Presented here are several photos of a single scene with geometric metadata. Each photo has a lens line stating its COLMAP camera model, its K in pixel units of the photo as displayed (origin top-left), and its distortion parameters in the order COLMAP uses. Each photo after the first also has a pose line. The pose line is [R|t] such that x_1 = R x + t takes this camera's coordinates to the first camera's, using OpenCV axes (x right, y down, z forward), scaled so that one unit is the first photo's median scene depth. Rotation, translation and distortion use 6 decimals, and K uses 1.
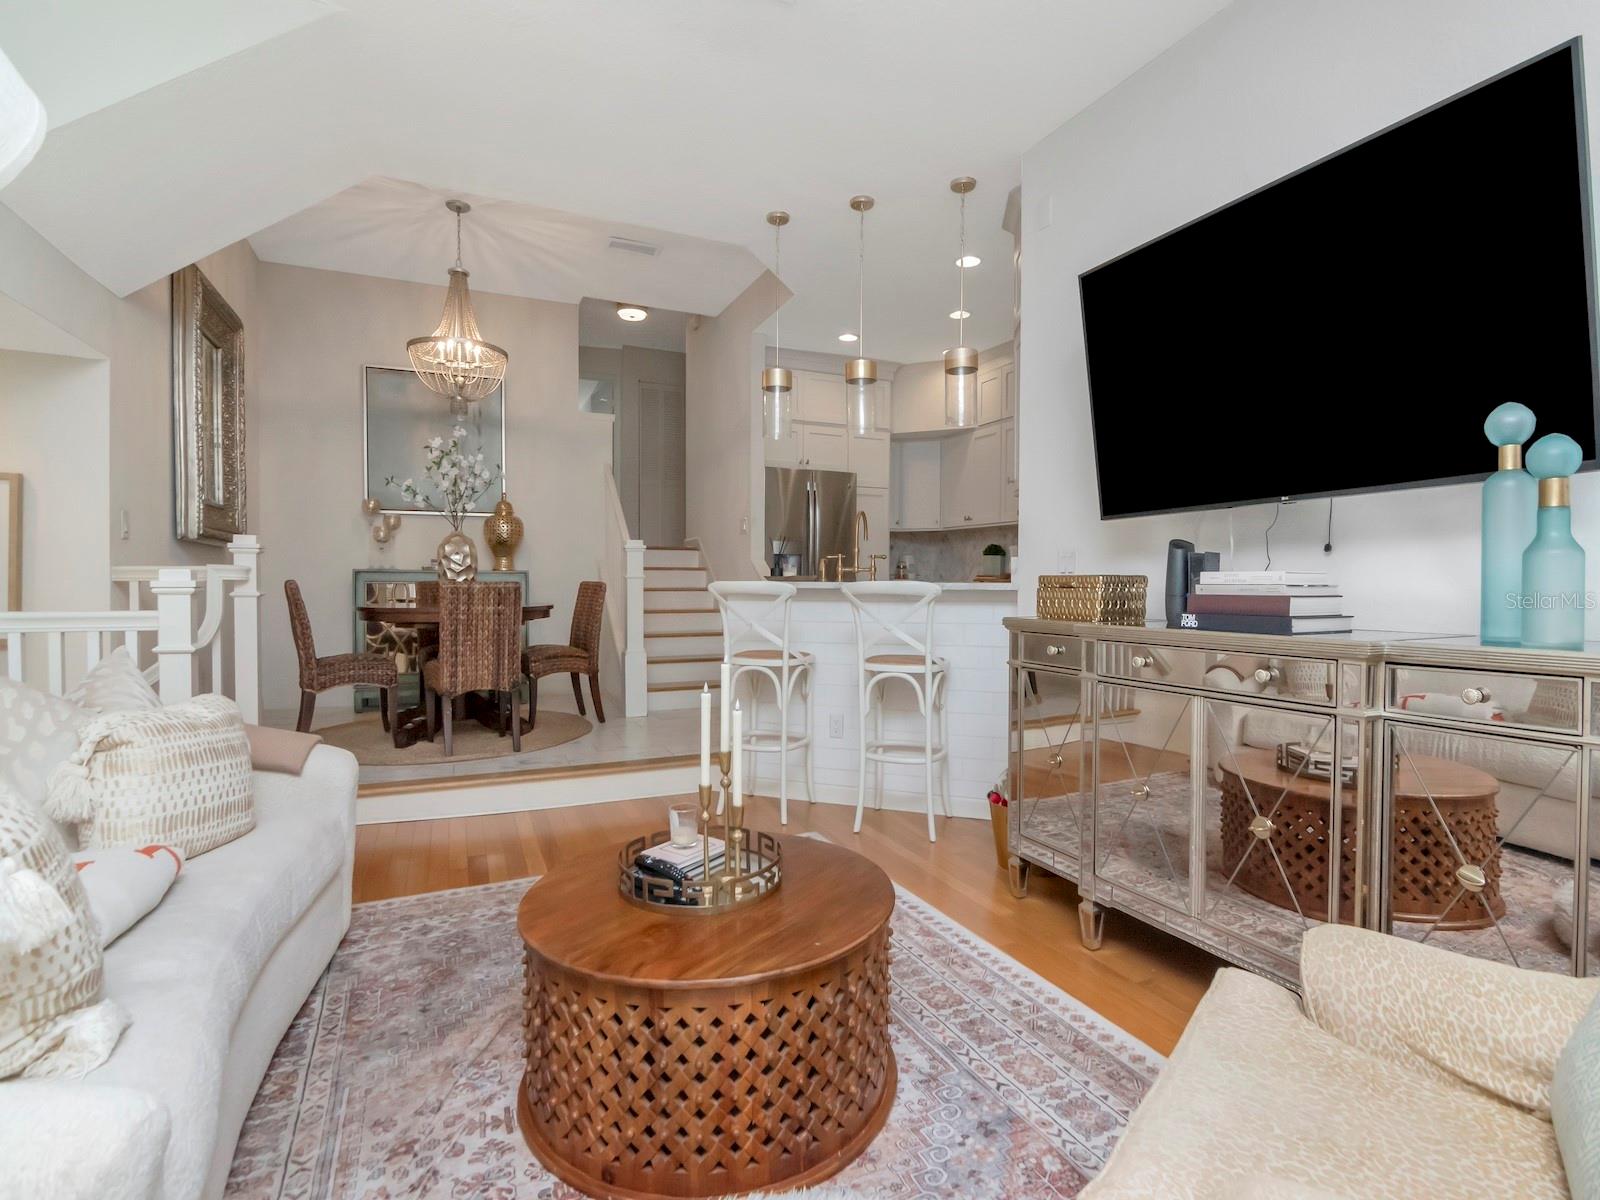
lens RADIAL K [[774.6, 0, 805.7], [0, 774.6, 598.0], [0, 0, 1]] dist [-0.000560, -0.004830]
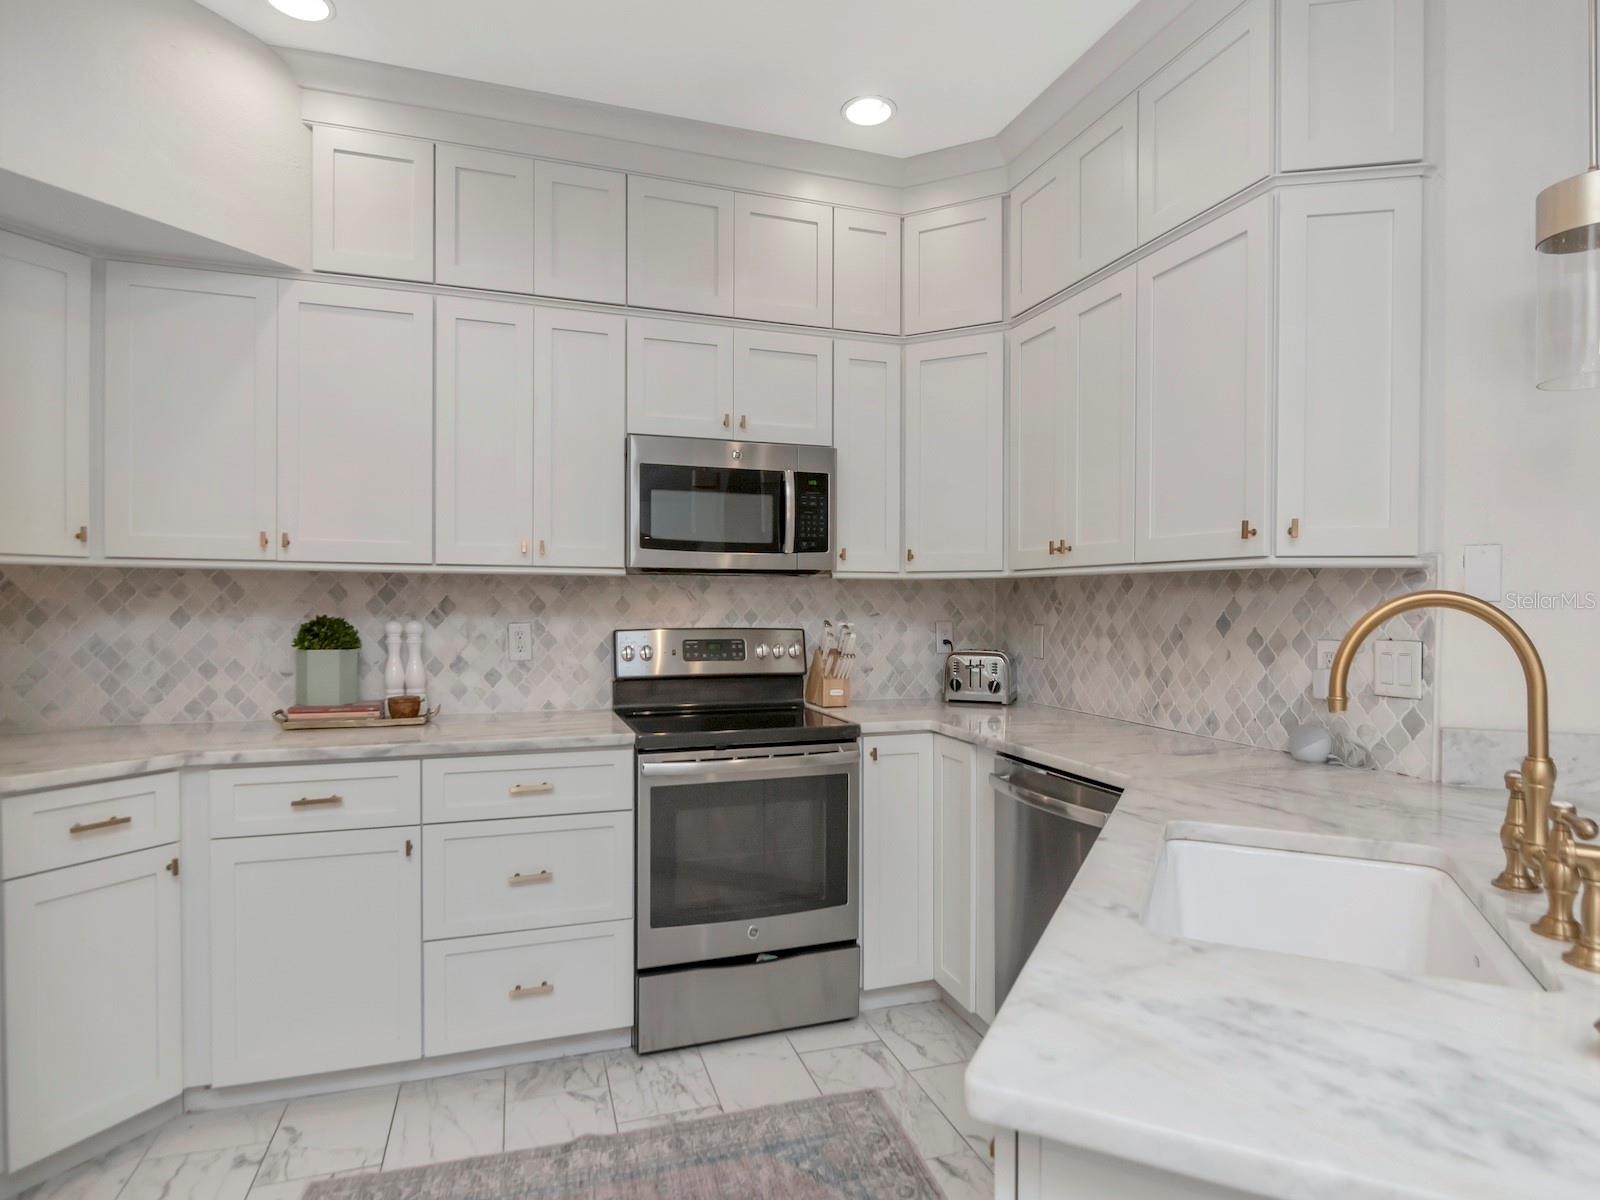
lens RADIAL K [[868.7, 0, 800.8], [0, 868.7, 608.2], [0, 0, 1]] dist [0.000126, -0.000089]
pose [[0.095705, -0.012400, 0.995332, -0.175896], [0.019425, 0.999755, 0.010588, -0.097021], [-0.995220, 0.018321, 0.095922, 0.984317]]
